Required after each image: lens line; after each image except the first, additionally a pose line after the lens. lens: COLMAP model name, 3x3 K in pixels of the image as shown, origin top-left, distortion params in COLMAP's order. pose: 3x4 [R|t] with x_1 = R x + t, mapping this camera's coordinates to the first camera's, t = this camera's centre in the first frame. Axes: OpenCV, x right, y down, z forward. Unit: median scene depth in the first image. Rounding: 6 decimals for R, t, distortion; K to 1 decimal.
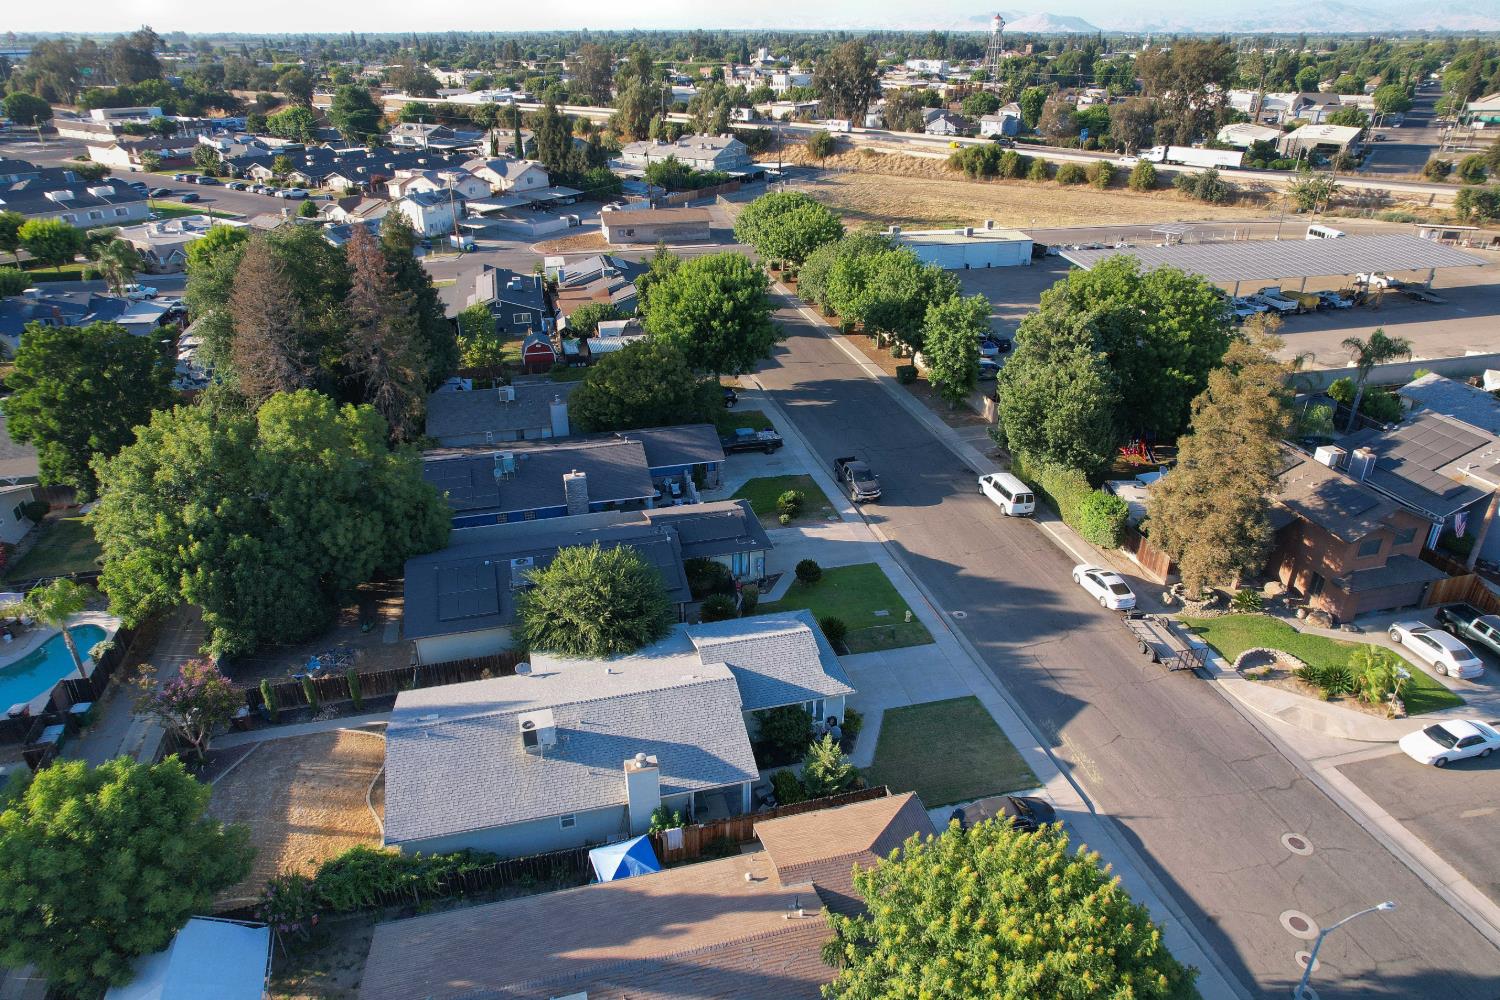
lens RADIAL K [[951.2, 0, 750.0], [0, 951.2, 500.0], [0, 0, 1]] dist [-0.077340, 0.069121]
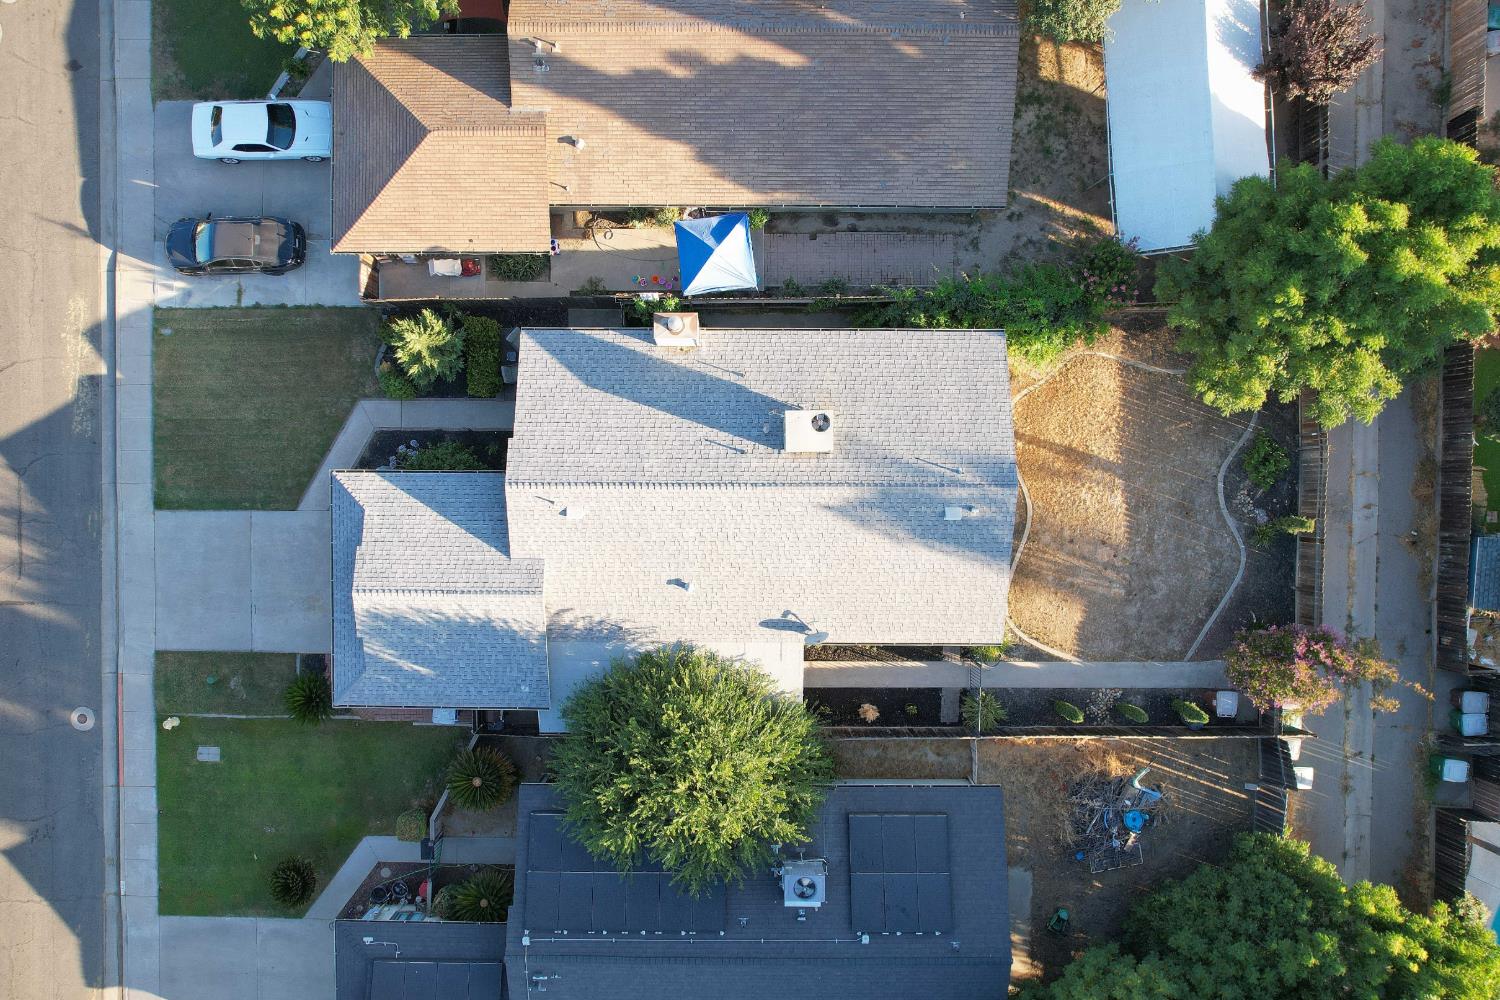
lens RADIAL K [[1068.0, 0, 713.5], [0, 1068.0, 505.7], [0, 0, 1]] dist [-0.078796, 0.078221]
pose [[-0.966041, -0.258390, 0.000002, -0.098567], [0.122021, -0.456191, 0.881476, -0.277323], [-0.227764, 0.851542, 0.472228, 0.395291]]
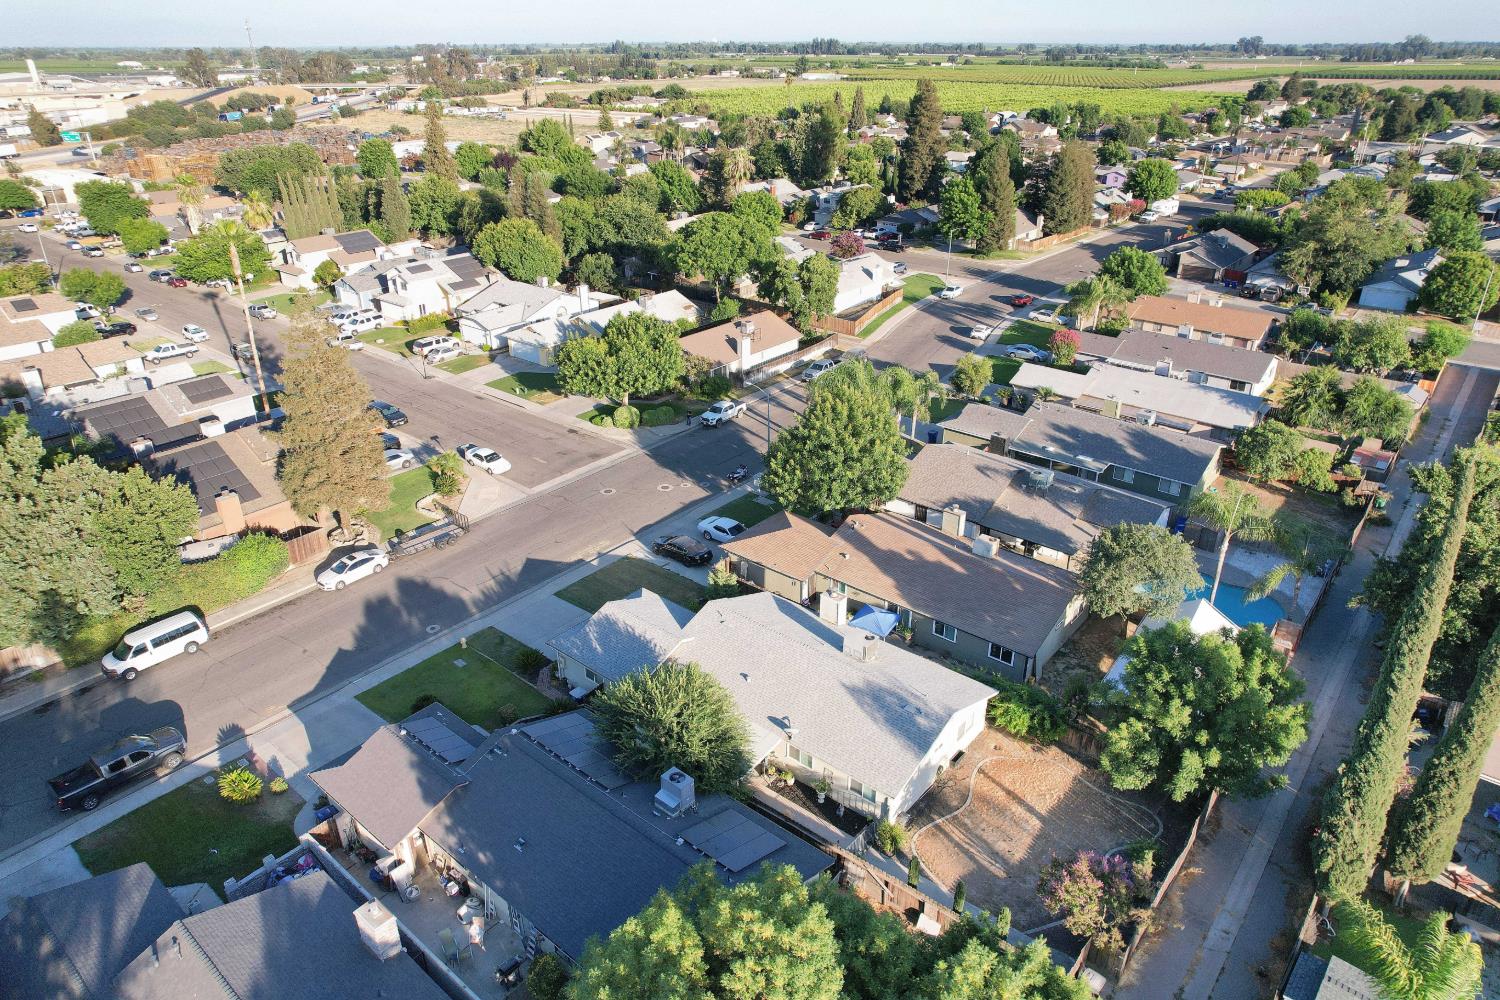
lens RADIAL K [[951.2, 0, 750.0], [0, 951.2, 500.0], [0, 0, 1]] dist [-0.077340, 0.069121]
pose [[-0.579296, -0.354811, 0.733843, -0.556286], [0.371555, 0.686377, 0.625167, -0.398624], [-0.725509, 0.634820, -0.265784, 0.751633]]
